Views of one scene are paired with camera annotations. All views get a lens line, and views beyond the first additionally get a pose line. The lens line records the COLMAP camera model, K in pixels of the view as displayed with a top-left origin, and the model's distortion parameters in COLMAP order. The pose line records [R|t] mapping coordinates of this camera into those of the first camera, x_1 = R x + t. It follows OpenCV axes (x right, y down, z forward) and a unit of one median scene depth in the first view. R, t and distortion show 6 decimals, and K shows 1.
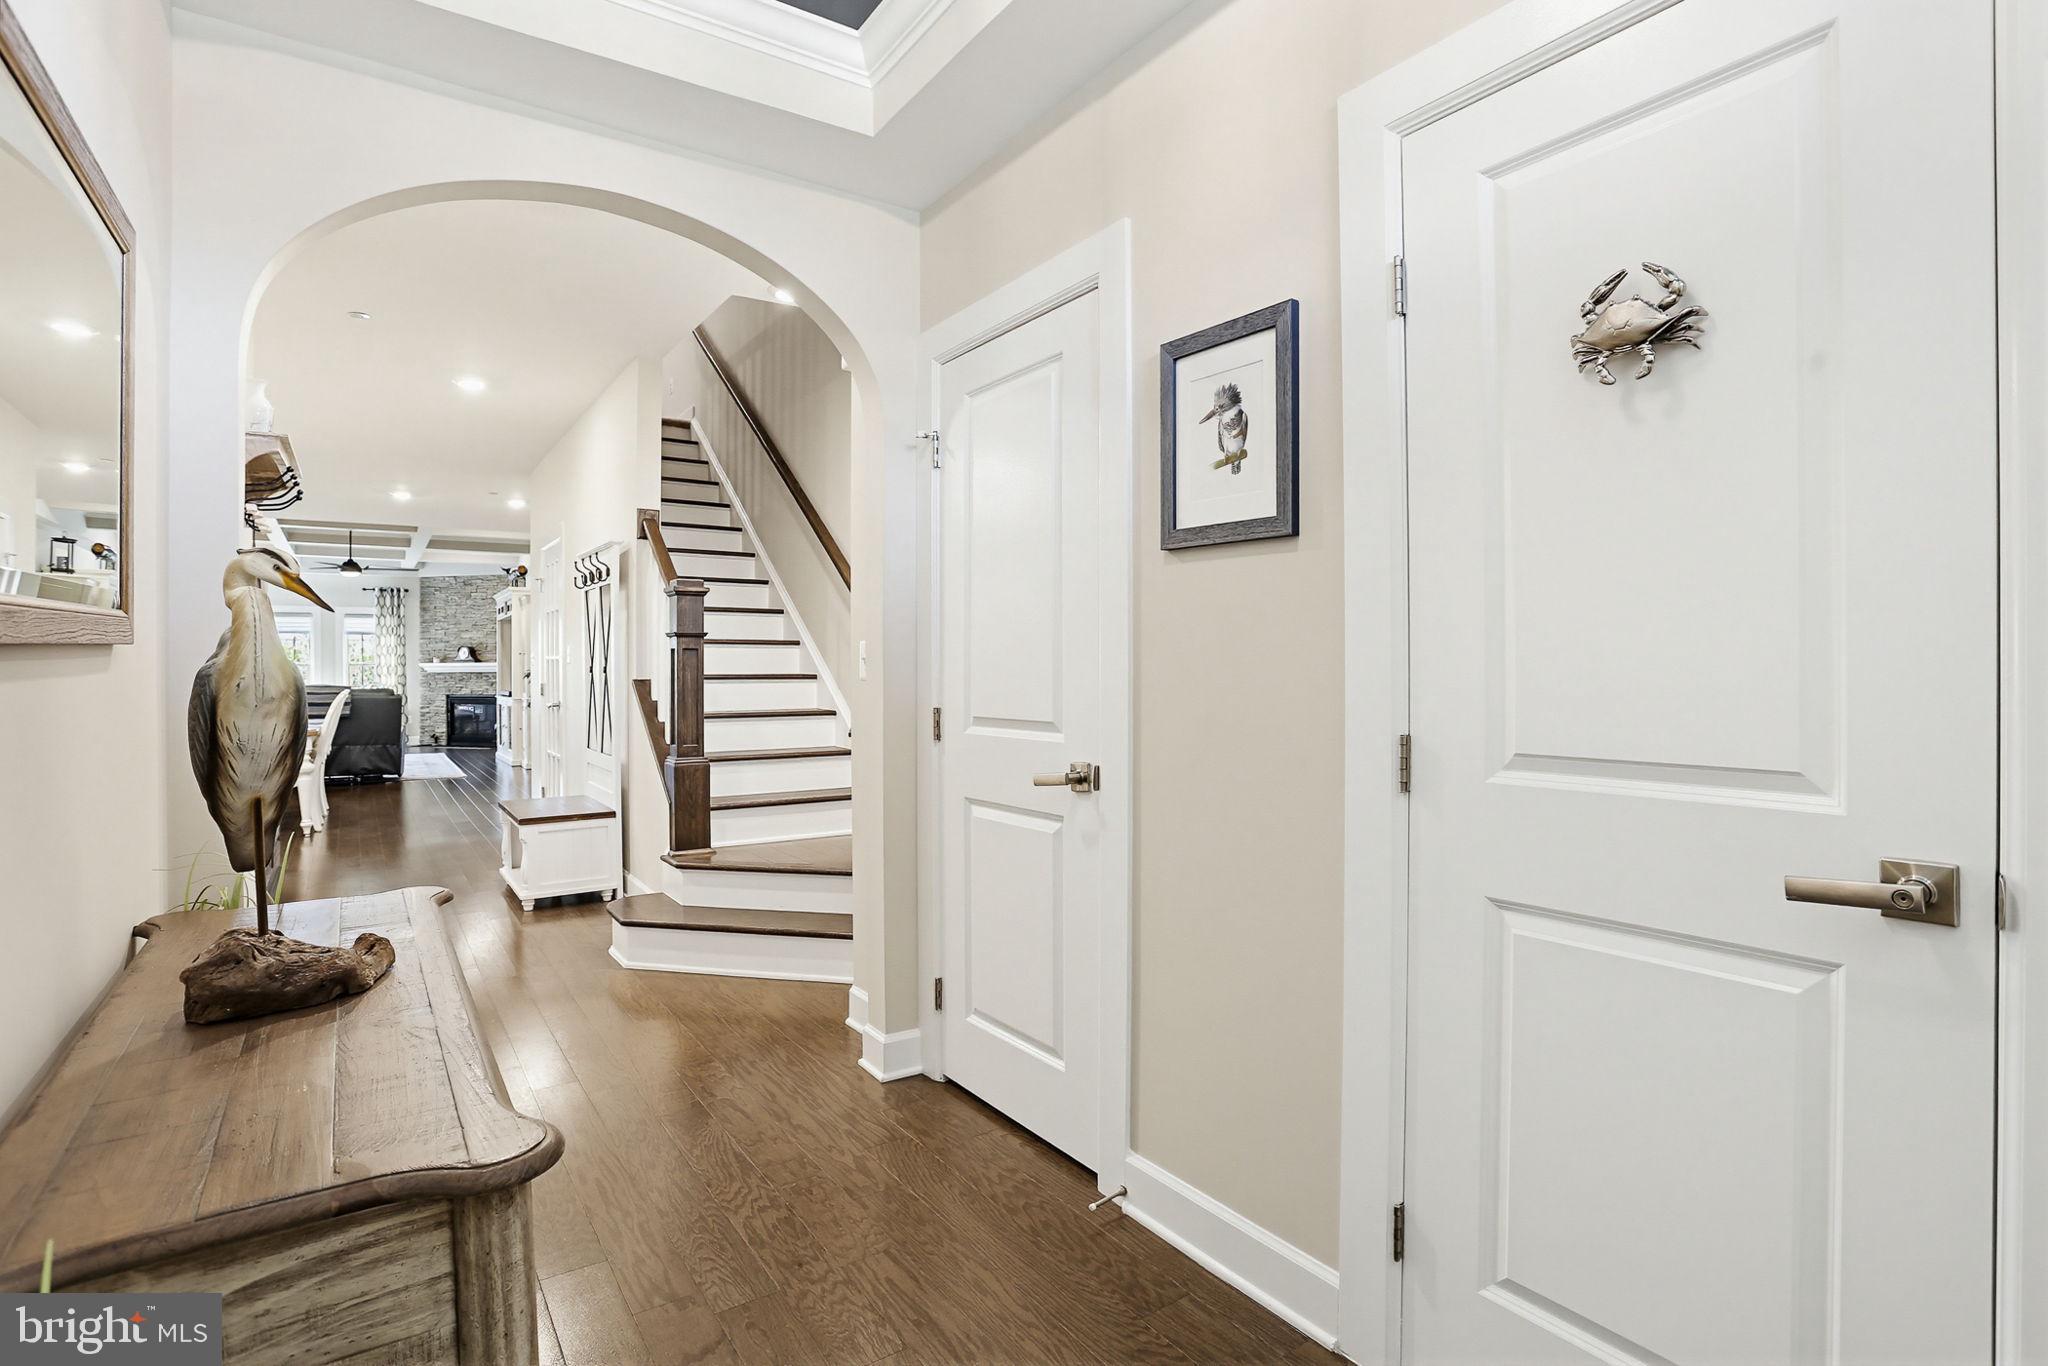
lens RADIAL K [[996.9, 0, 1027.1], [0, 996.9, 682.3], [0, 0, 1]] dist [-0.035896, 0.005950]
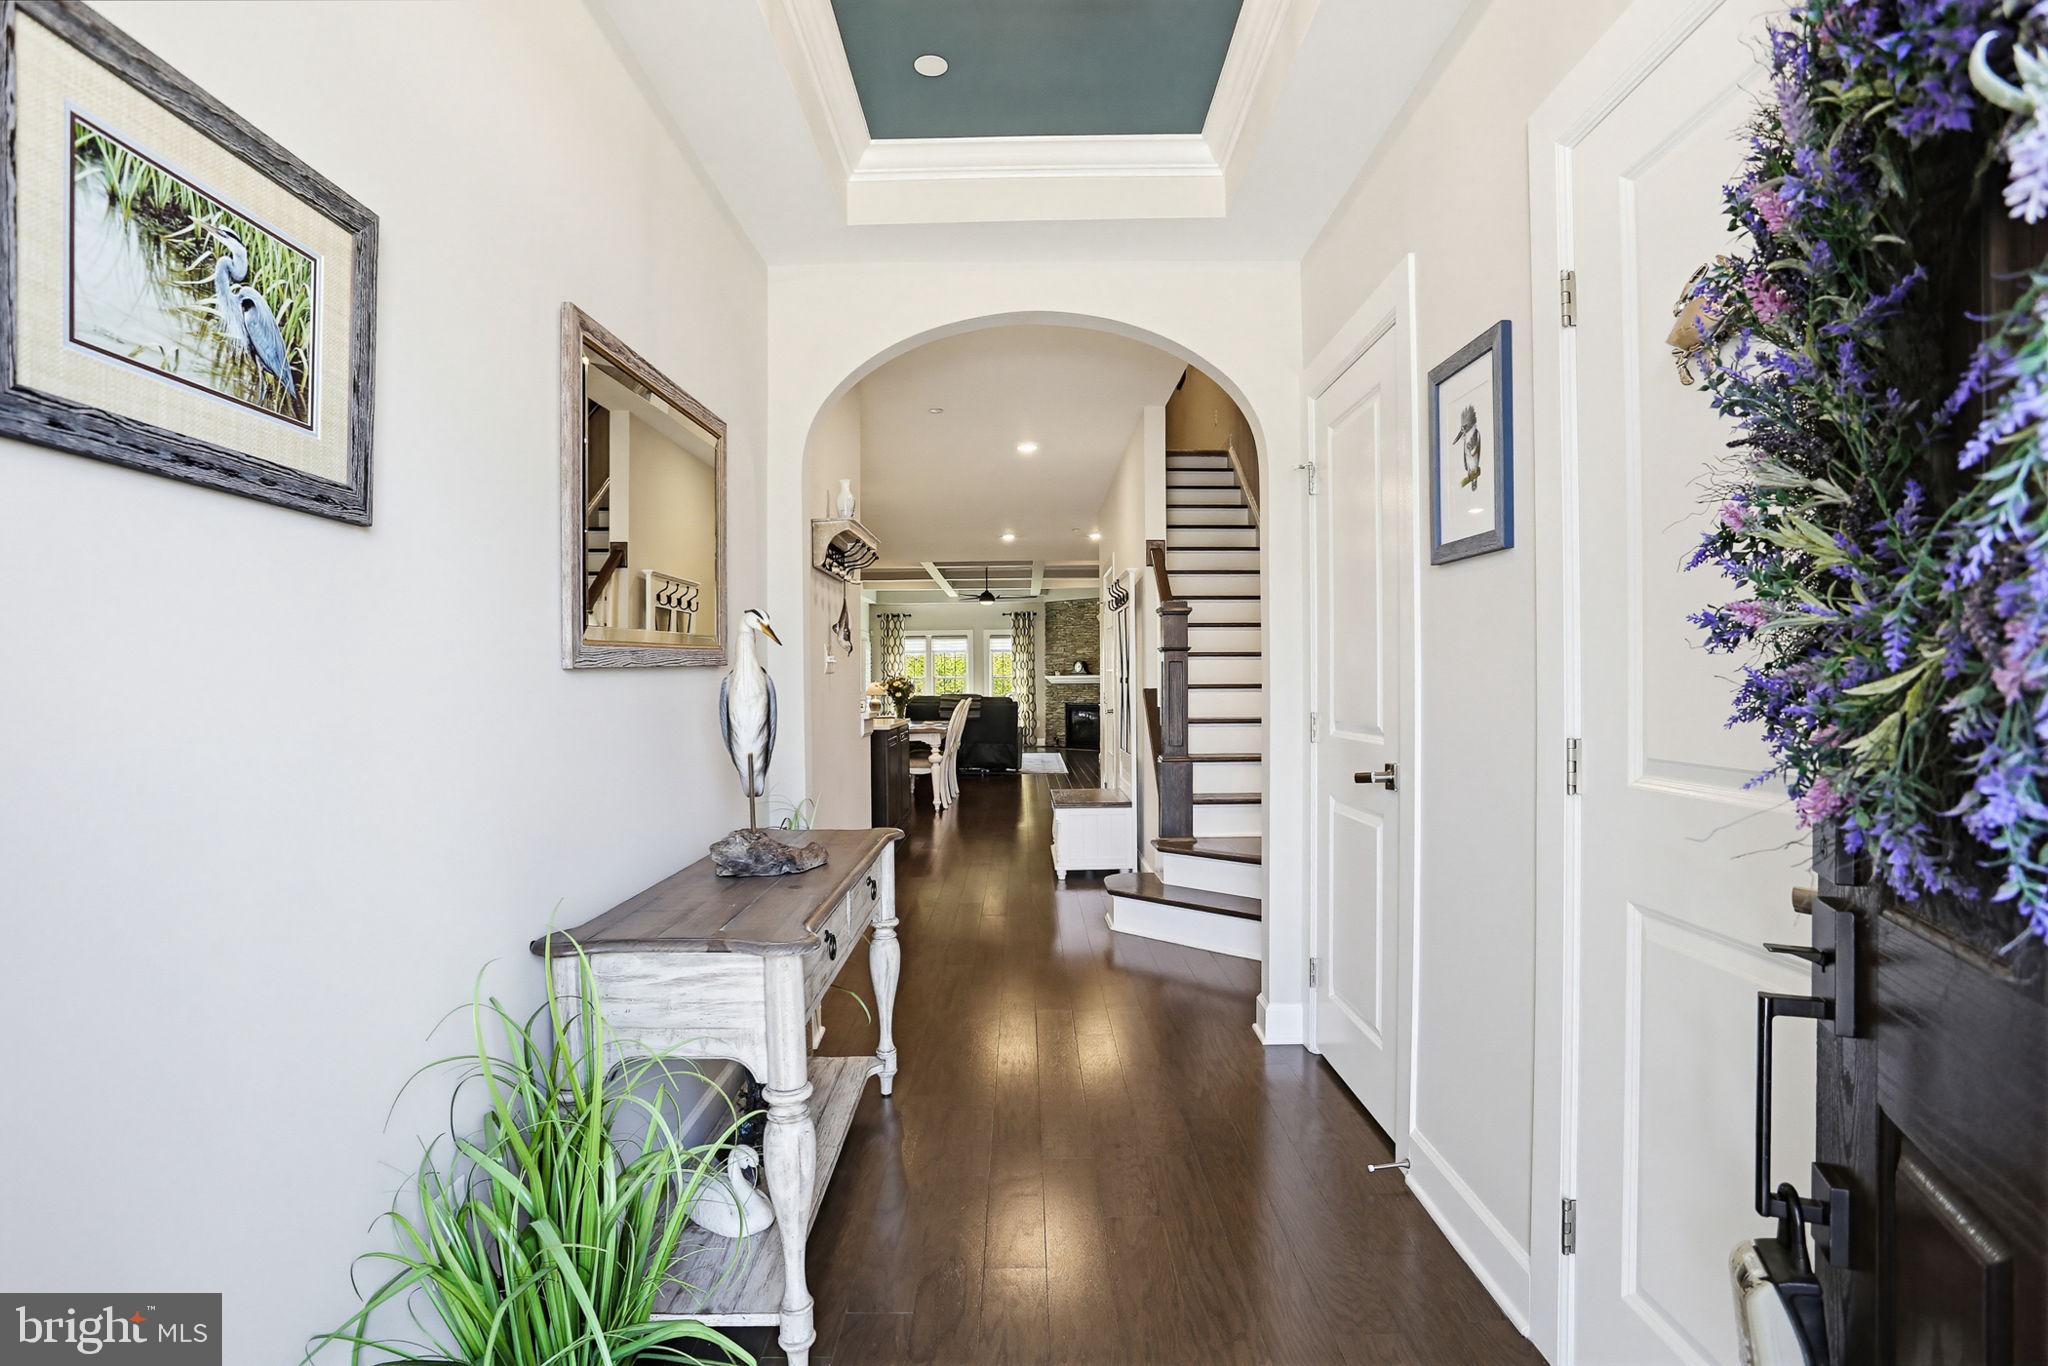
lens RADIAL K [[996.9, 0, 1017.4], [0, 996.9, 685.9], [0, 0, 1]] dist [-0.035896, 0.005950]
pose [[0.834044, -0.002886, -0.551690, 0.135058], [-0.000766, 0.999979, -0.006390, 0.001948], [0.551697, 0.005752, 0.834025, -0.050592]]
